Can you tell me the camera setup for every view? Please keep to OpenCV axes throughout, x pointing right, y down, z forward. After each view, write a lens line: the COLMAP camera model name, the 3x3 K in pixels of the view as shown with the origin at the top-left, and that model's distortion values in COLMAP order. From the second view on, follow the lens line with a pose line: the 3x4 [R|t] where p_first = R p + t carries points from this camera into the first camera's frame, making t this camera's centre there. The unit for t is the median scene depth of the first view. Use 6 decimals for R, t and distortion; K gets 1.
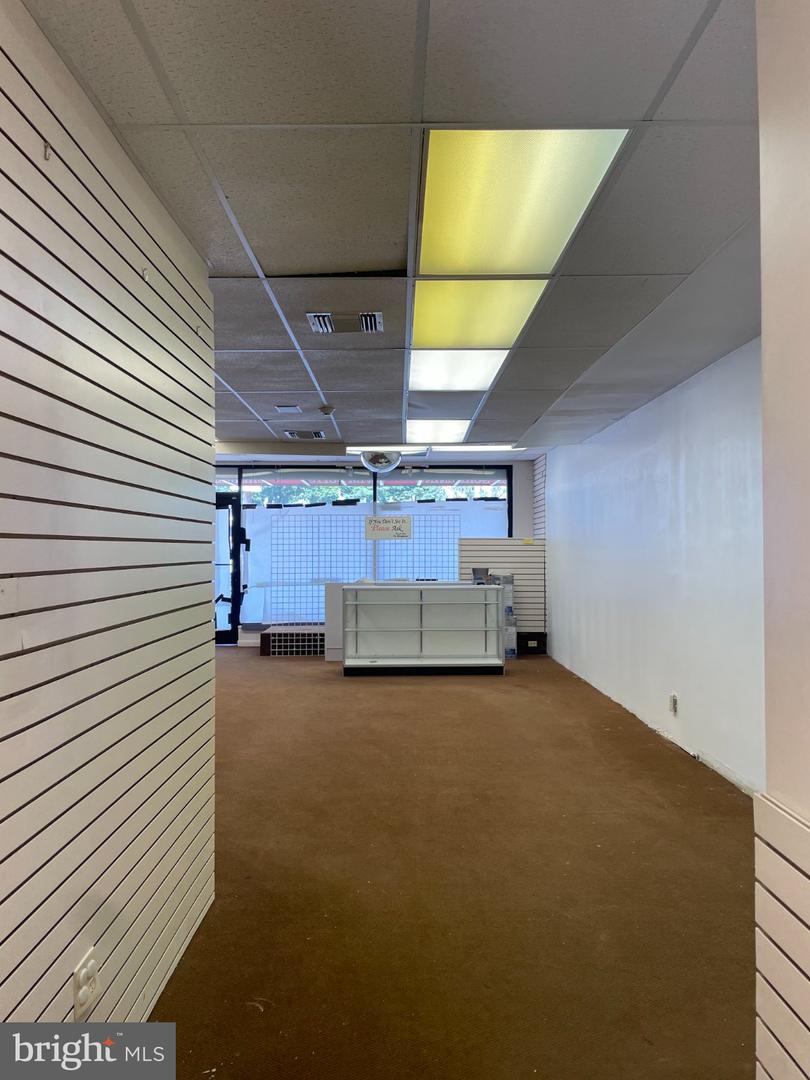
lens RADIAL K [[814.0, 0, 406.4], [0, 814.0, 533.4], [0, 0, 1]] dist [0.076716, -0.029986]
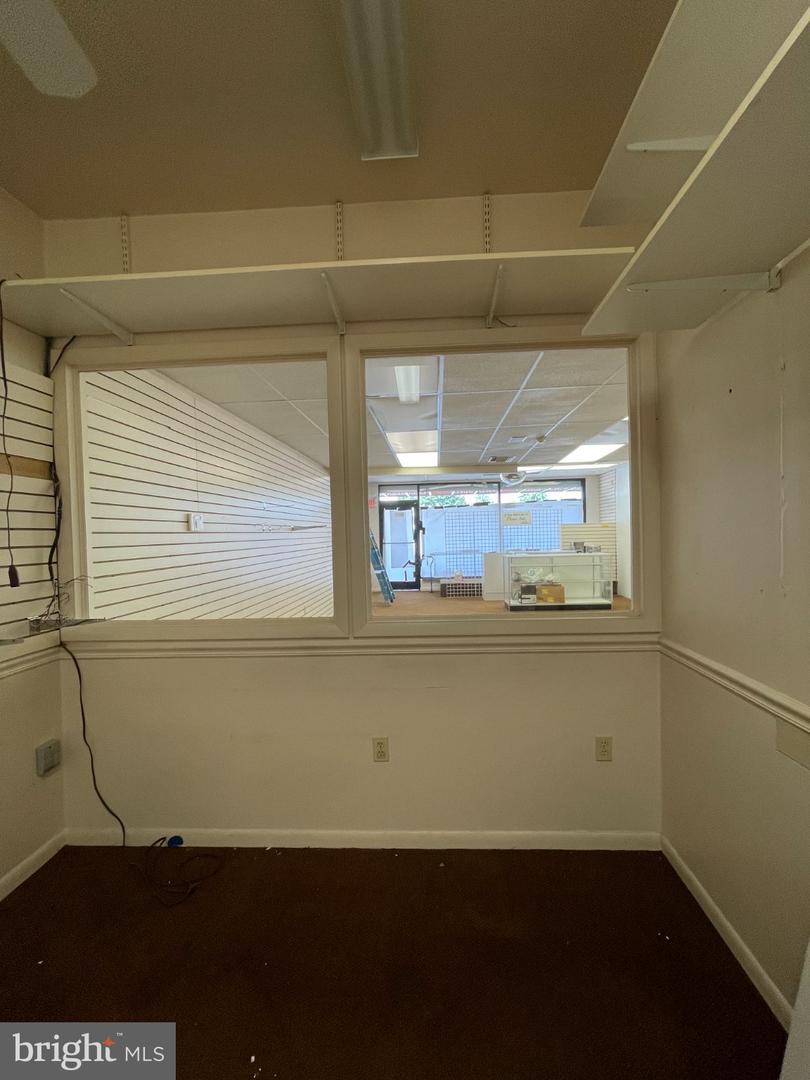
lens RADIAL K [[439.3, 0, 404.2], [0, 439.3, 538.5], [0, 0, 1]] dist [-0.001347, -0.000091]
pose [[0.996116, -0.020433, -0.085648, -0.211639], [0.023307, 0.999194, 0.032694, -0.001127], [0.084911, -0.034563, 0.995789, 0.126701]]
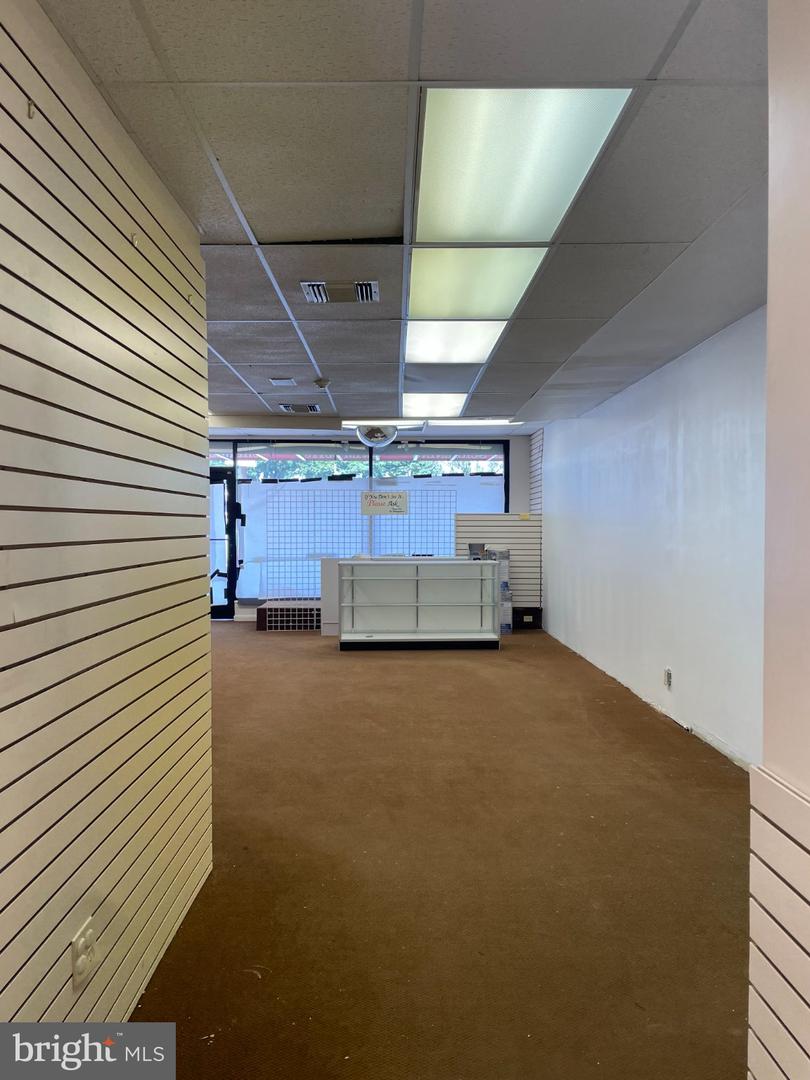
lens RADIAL K [[814.0, 0, 403.5], [0, 814.0, 545.1], [0, 0, 1]] dist [0.076716, -0.029986]
pose [[0.999998, 0.001189, 0.001492, -0.000179], [-0.001254, 0.999022, 0.044200, 0.000616], [-0.001438, -0.044202, 0.999022, 0.003040]]
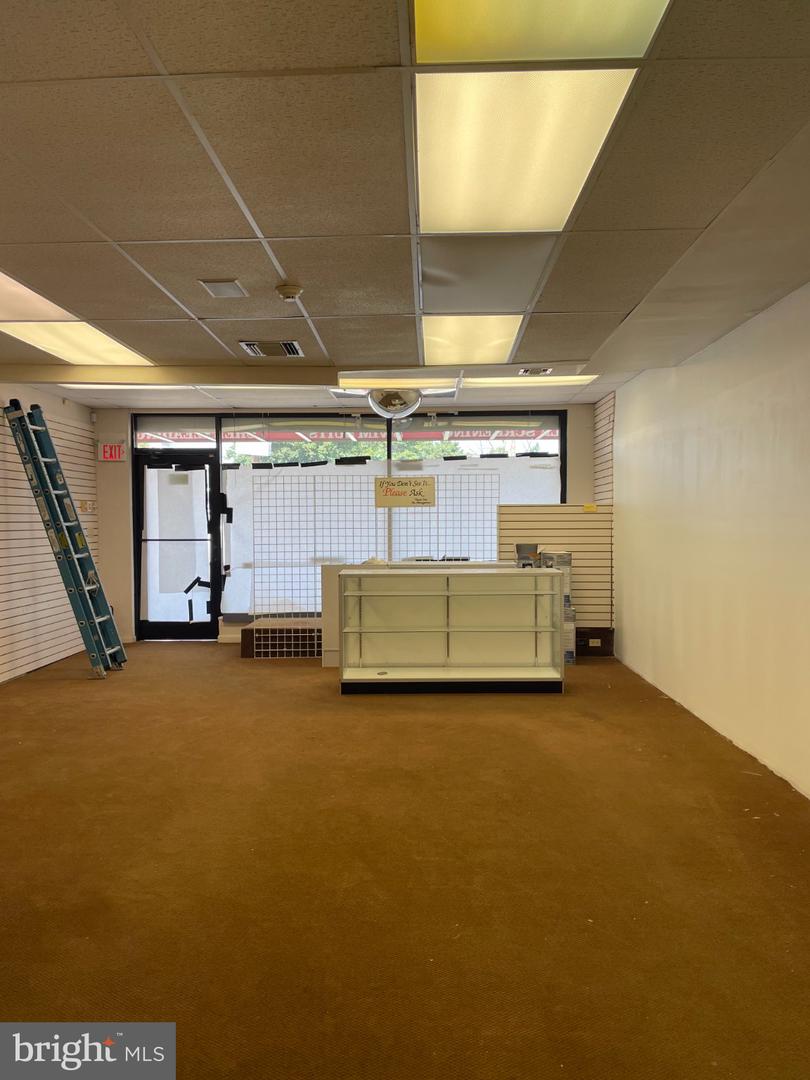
lens RADIAL K [[814.0, 0, 400.8], [0, 814.0, 545.1], [0, 0, 1]] dist [0.076716, -0.029986]
pose [[0.999009, -0.002981, -0.044415, 0.009351], [0.005206, 0.998732, 0.050067, 0.005909], [0.044209, -0.050249, 0.997758, 0.287543]]
